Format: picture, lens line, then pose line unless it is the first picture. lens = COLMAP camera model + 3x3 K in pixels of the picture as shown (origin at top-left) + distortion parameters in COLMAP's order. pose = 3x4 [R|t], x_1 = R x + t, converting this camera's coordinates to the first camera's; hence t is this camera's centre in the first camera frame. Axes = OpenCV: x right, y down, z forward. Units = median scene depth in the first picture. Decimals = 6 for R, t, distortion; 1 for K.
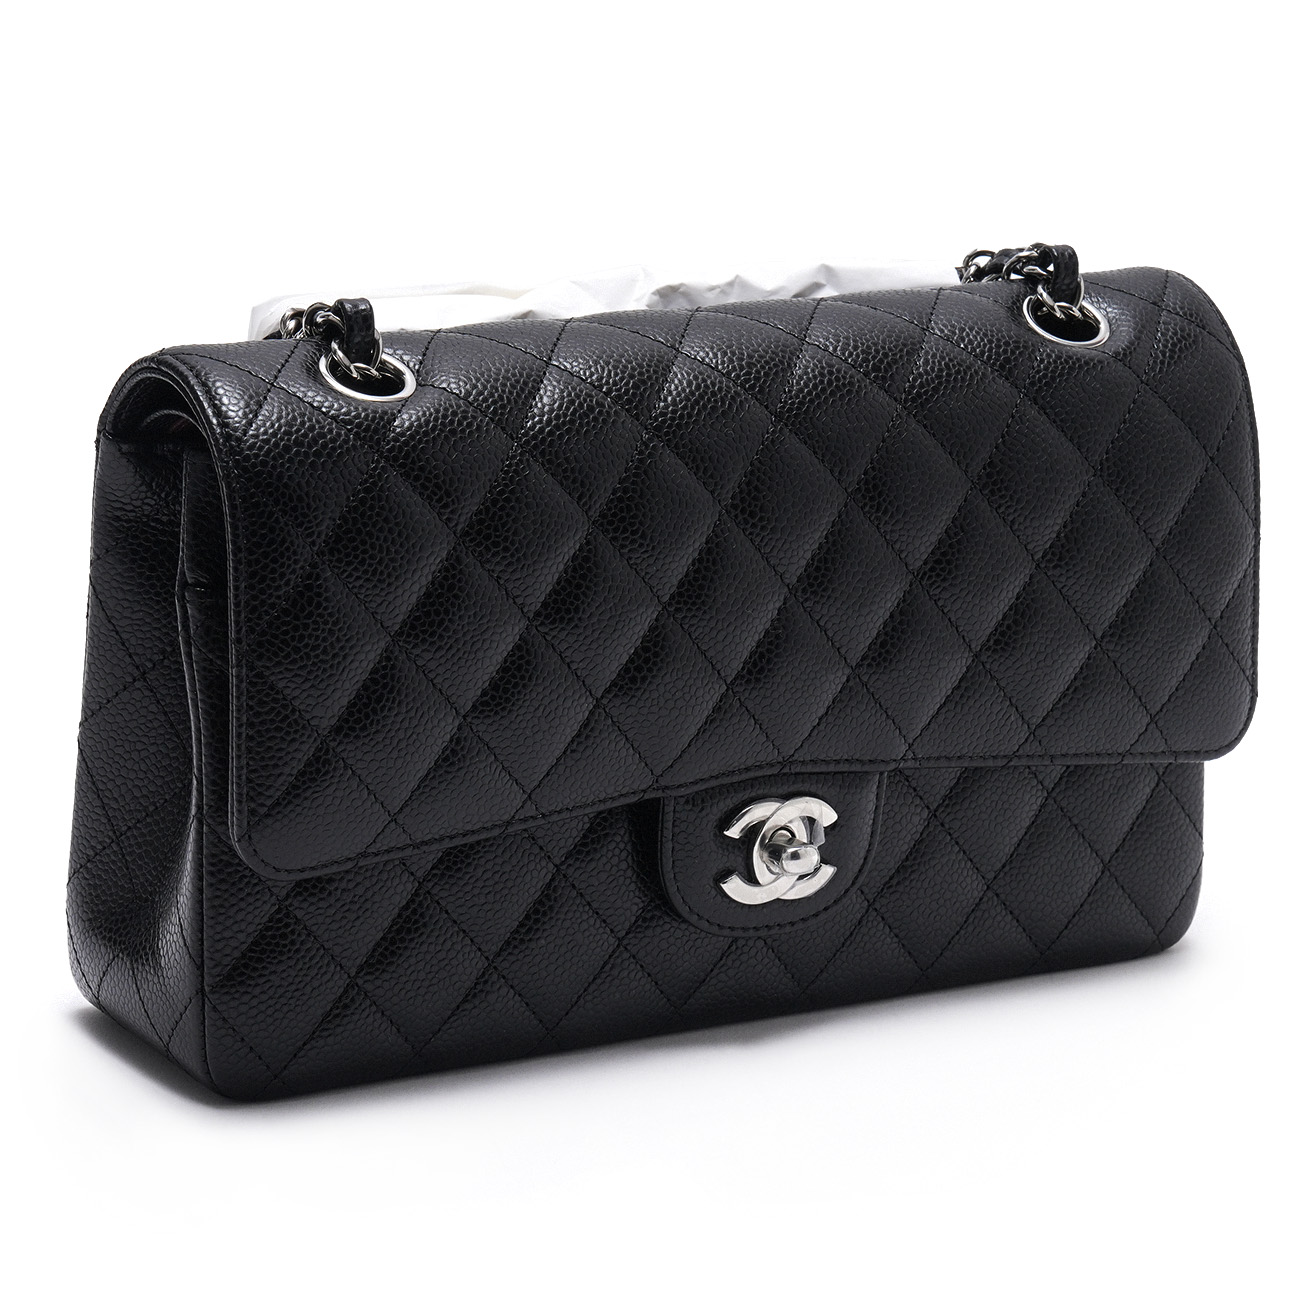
lens RADIAL K [[5260.5, 0, 650.0], [0, 5260.5, 650.0], [0, 0, 1]] dist [0.334748, -0.476451]
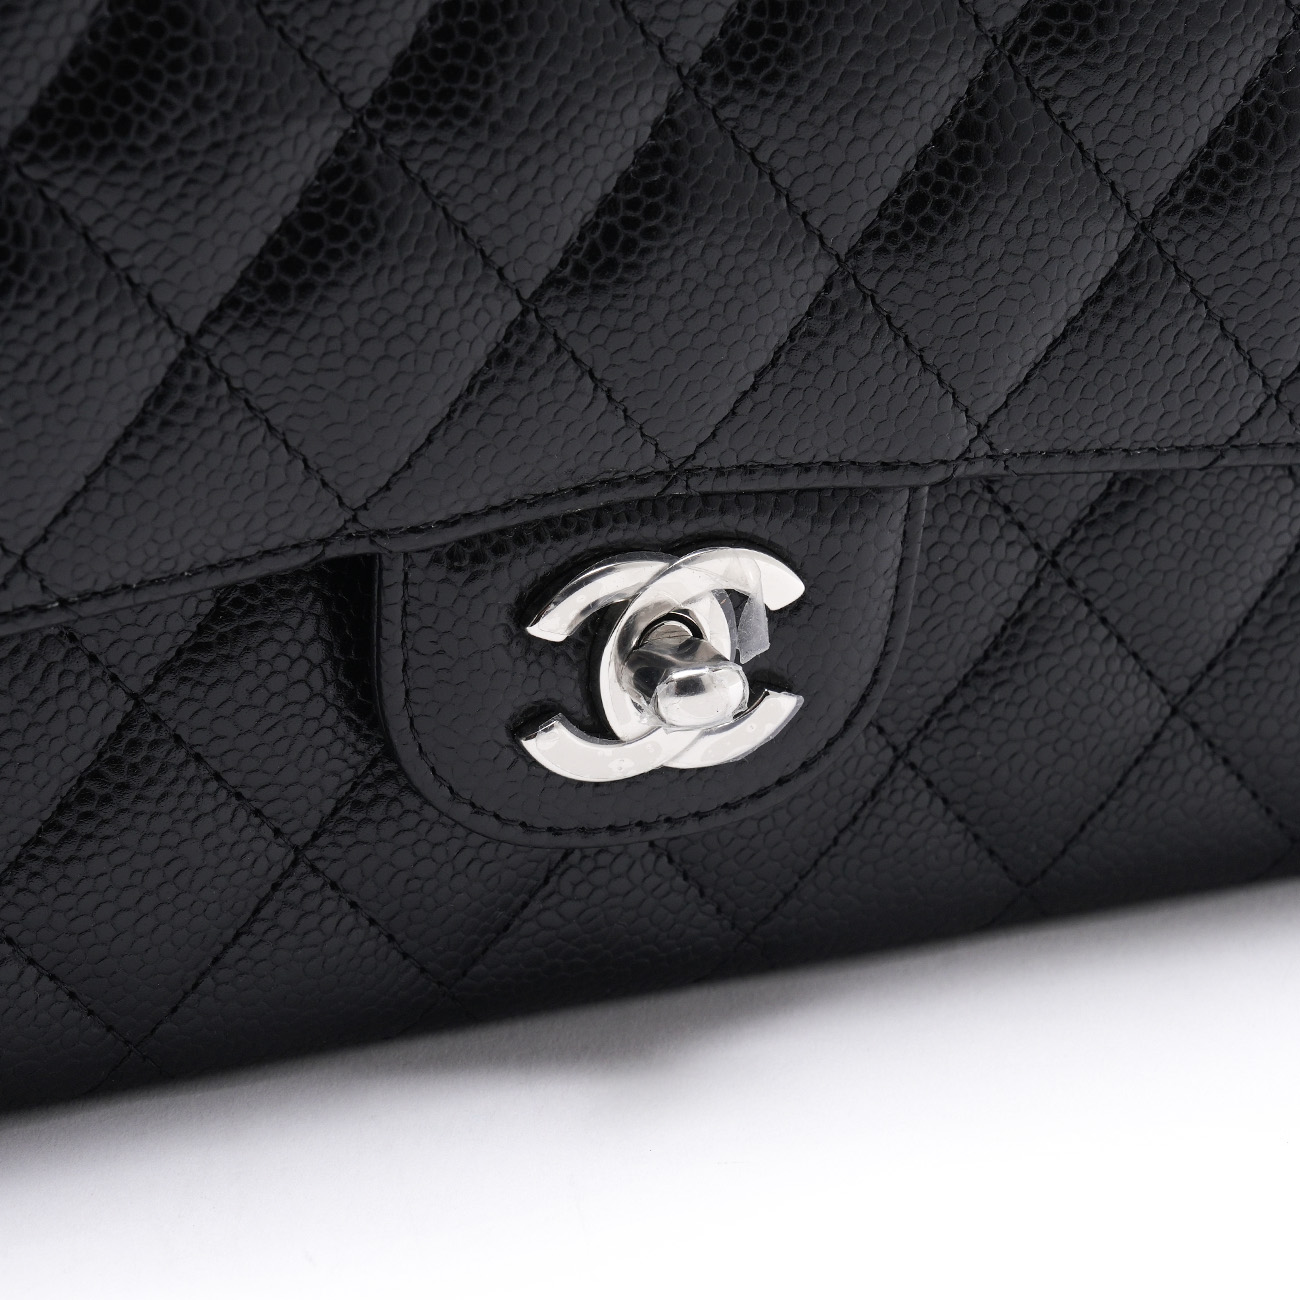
lens RADIAL K [[5260.5, 0, 650.0], [0, 5260.5, 650.0], [0, 0, 1]] dist [0.334748, -0.476451]
pose [[0.993460, 0.043276, -0.105665, 0.070262], [-0.027106, 0.988326, 0.149926, -0.029372], [0.110920, -0.146081, 0.983035, 0.567596]]
